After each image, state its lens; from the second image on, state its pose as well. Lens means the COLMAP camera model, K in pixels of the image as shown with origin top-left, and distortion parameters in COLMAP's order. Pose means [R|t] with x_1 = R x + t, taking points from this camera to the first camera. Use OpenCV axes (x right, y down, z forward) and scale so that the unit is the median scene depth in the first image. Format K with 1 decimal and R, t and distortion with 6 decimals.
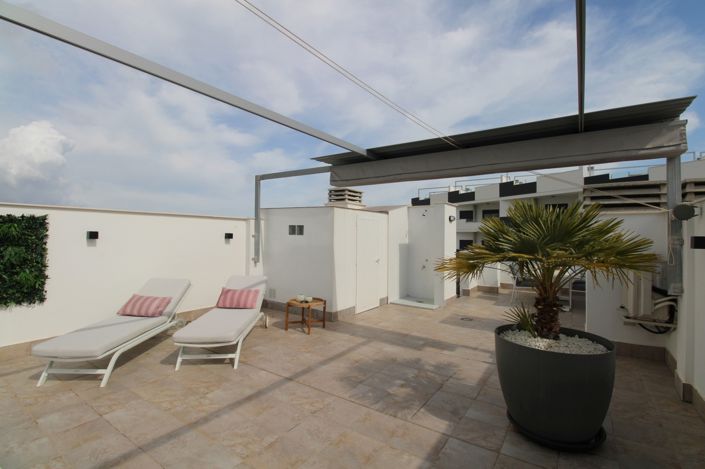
lens RADIAL K [[325.2, 0, 352.5], [0, 325.2, 234.5], [0, 0, 1]] dist [-0.001351, -0.012604]
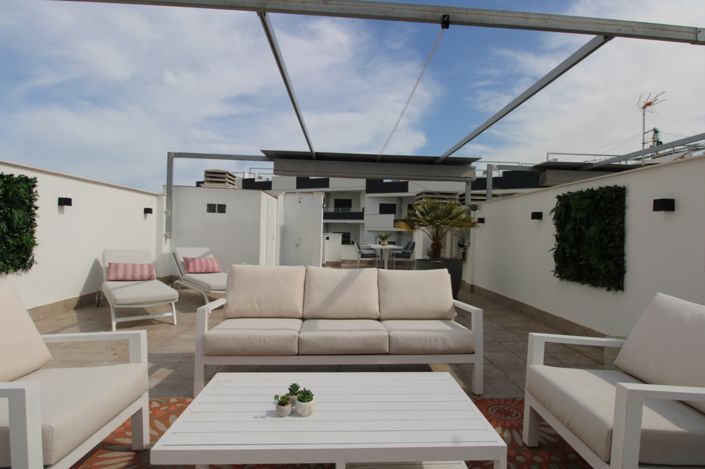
lens RADIAL K [[370.2, 0, 352.5], [0, 370.2, 224.9], [0, 0, 1]] dist [0.027869, -0.040128]
pose [[0.803536, 0.023501, 0.594793, -0.536873], [-0.021214, 0.999716, -0.010841, 0.044587], [-0.594879, -0.003907, 0.803806, -0.267813]]
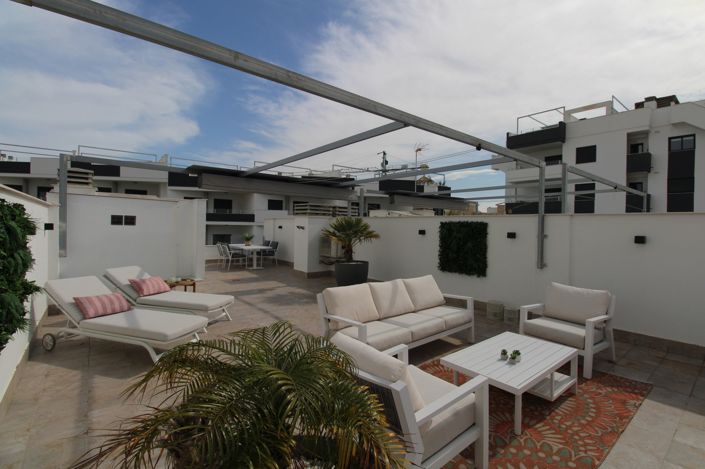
lens RADIAL K [[330.3, 0, 357.5], [0, 330.3, 226.5], [0, 0, 1]] dist [0.004579, -0.012924]
pose [[0.292457, -0.006645, 0.956256, -0.913255], [-0.020959, 0.999691, 0.013357, -0.023086], [-0.956049, -0.023949, 0.292227, 0.020176]]
